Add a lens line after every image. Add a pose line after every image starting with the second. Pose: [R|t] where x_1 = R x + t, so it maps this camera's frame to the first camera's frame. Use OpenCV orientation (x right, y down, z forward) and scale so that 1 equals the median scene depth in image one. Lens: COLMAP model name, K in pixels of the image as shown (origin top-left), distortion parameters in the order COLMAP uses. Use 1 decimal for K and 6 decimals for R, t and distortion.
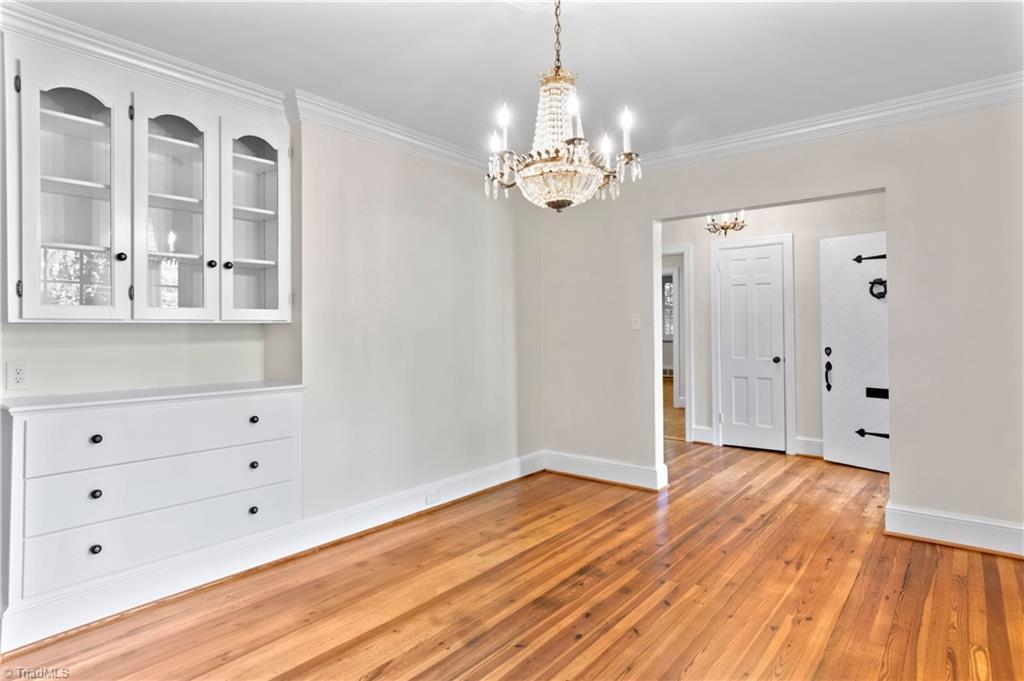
lens RADIAL K [[556.6, 0, 513.6], [0, 556.6, 321.8], [0, 0, 1]] dist [0.013754, -0.000326]
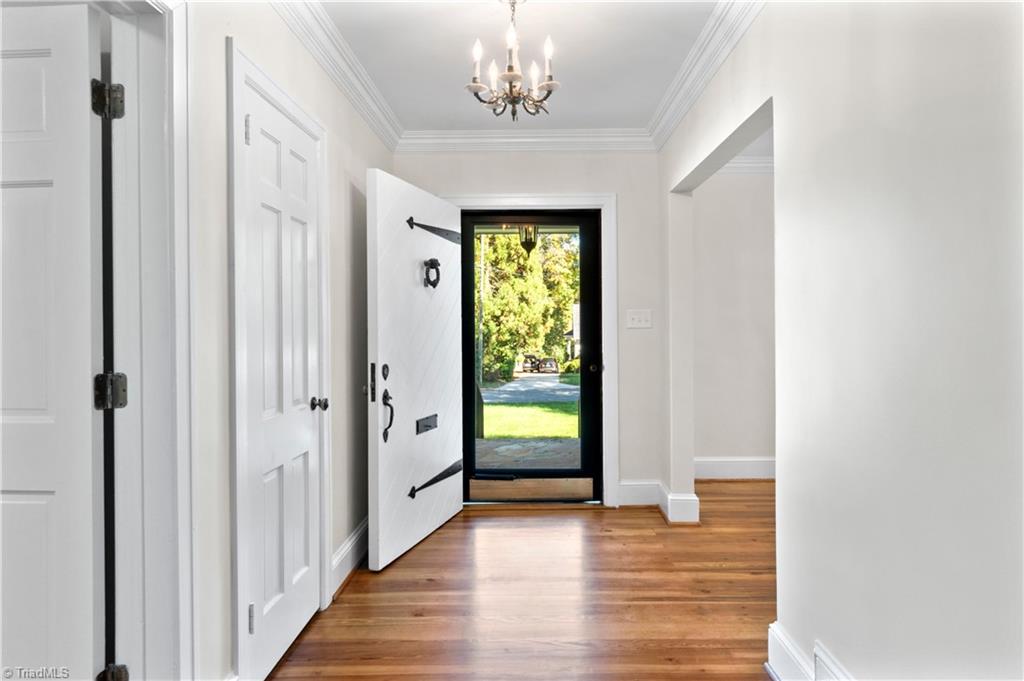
lens RADIAL K [[563.4, 0, 516.1], [0, 563.4, 328.8], [0, 0, 1]] dist [-0.005240, -0.000802]
pose [[-0.624010, 0.009270, 0.781361, 0.037129], [0.000689, 0.999936, -0.011313, 0.016949], [-0.781416, -0.006521, -0.623976, 1.364297]]
